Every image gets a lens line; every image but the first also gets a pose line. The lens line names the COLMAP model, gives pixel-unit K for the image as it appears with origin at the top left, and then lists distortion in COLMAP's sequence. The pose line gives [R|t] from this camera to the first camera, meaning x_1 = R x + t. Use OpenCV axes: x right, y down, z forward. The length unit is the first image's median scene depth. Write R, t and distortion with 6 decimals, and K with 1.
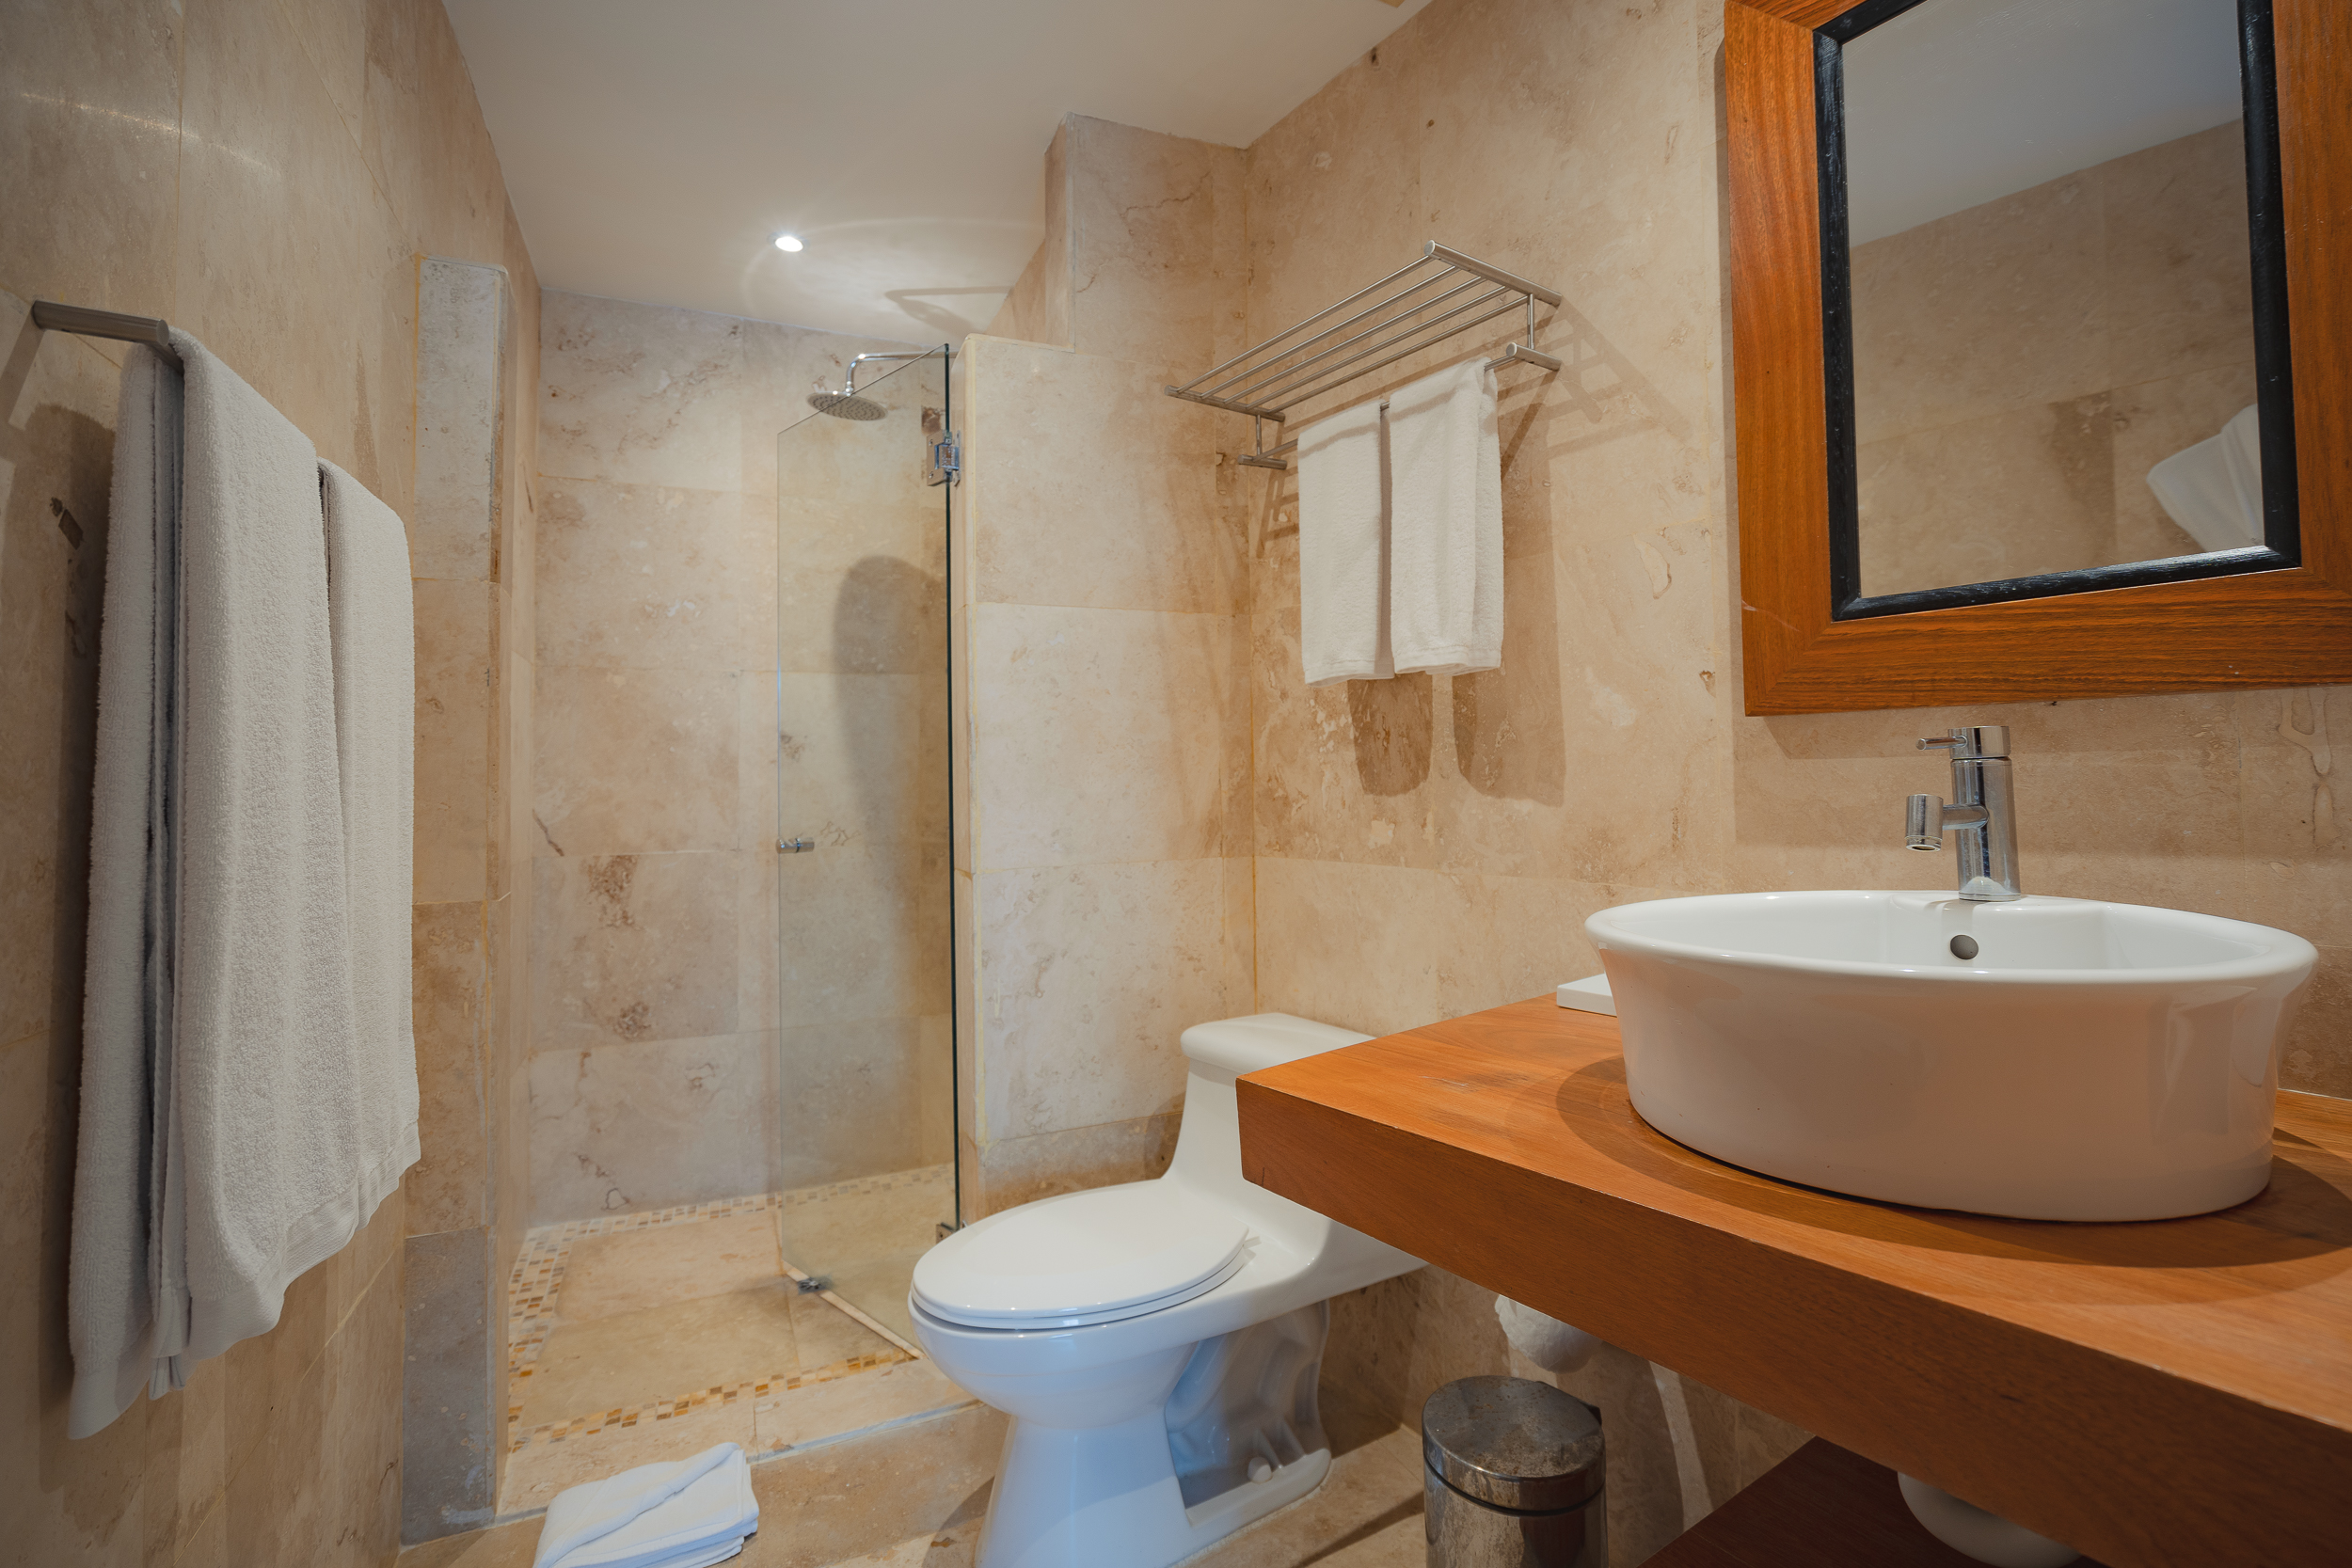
lens RADIAL K [[1071.8, 0, 1183.4], [0, 1071.8, 780.9], [0, 0, 1]] dist [0.002734, 0.000659]
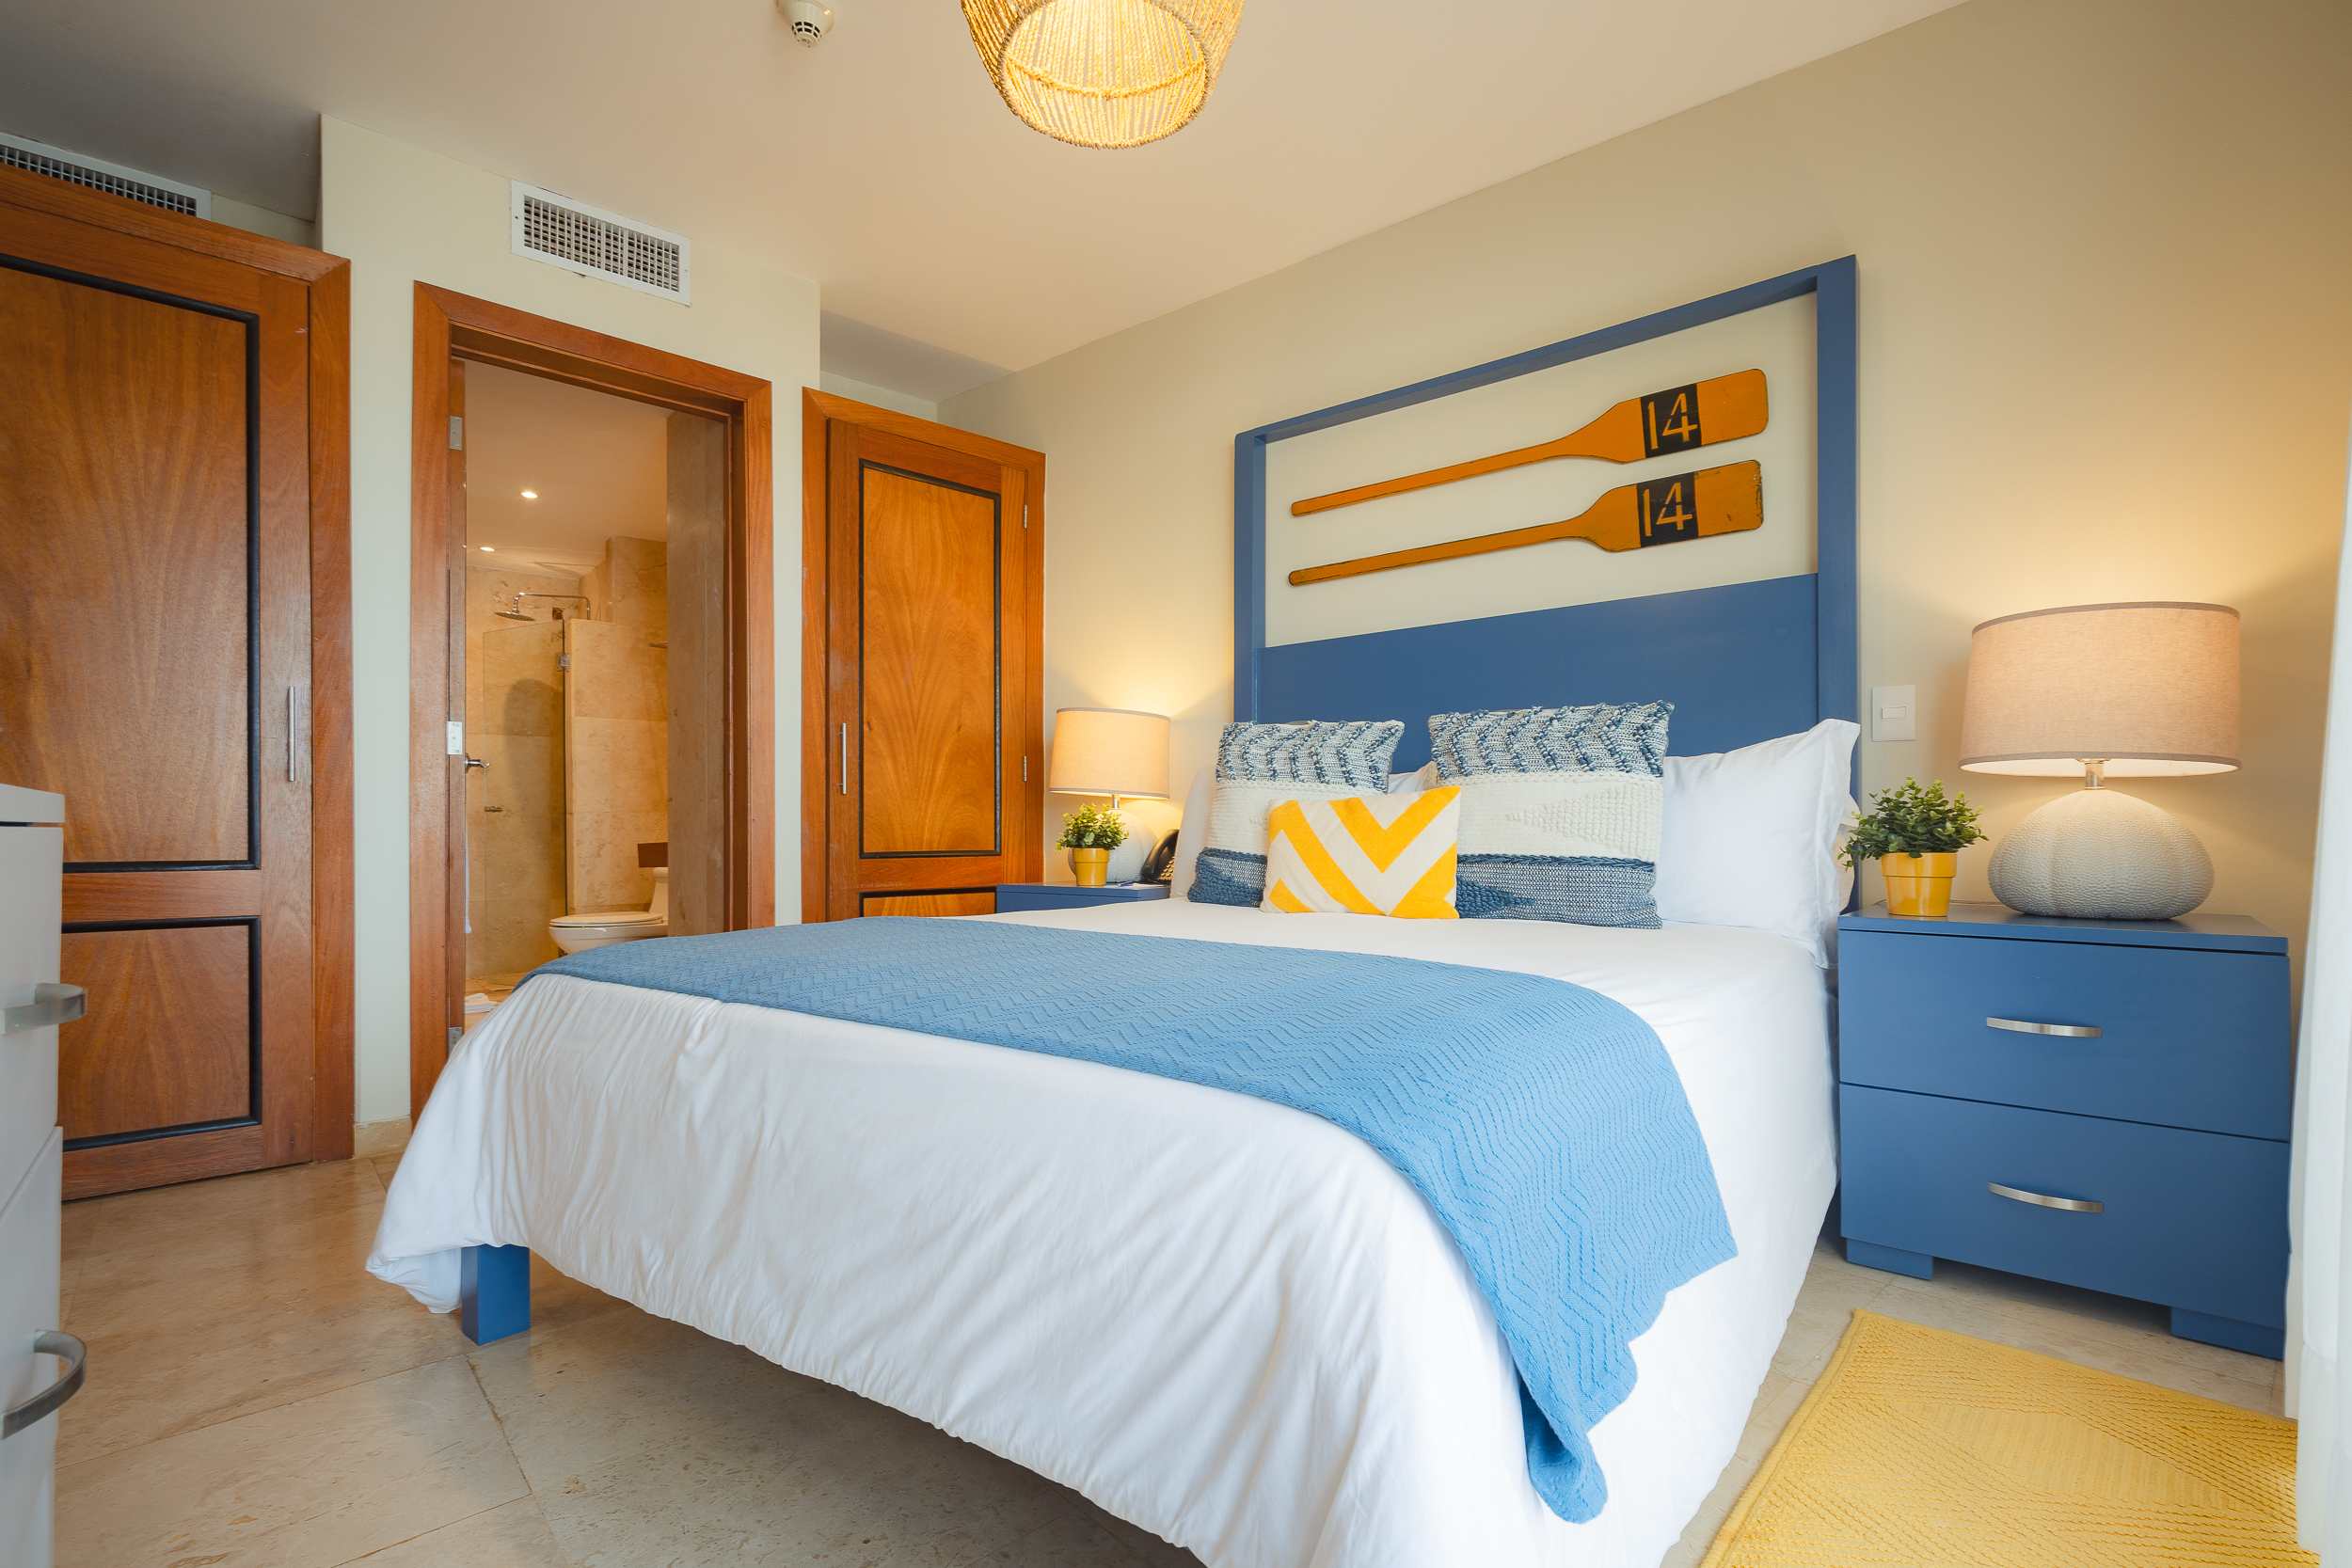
lens RADIAL K [[1071.8, 0, 1164.4], [0, 1071.8, 818.9], [0, 0, 1]] dist [0.002734, 0.000659]
pose [[0.958636, 0.000461, 0.284636, 0.324162], [0.000080, 0.999998, -0.001891, 0.069548], [-0.284636, 0.001835, 0.958634, -1.417489]]
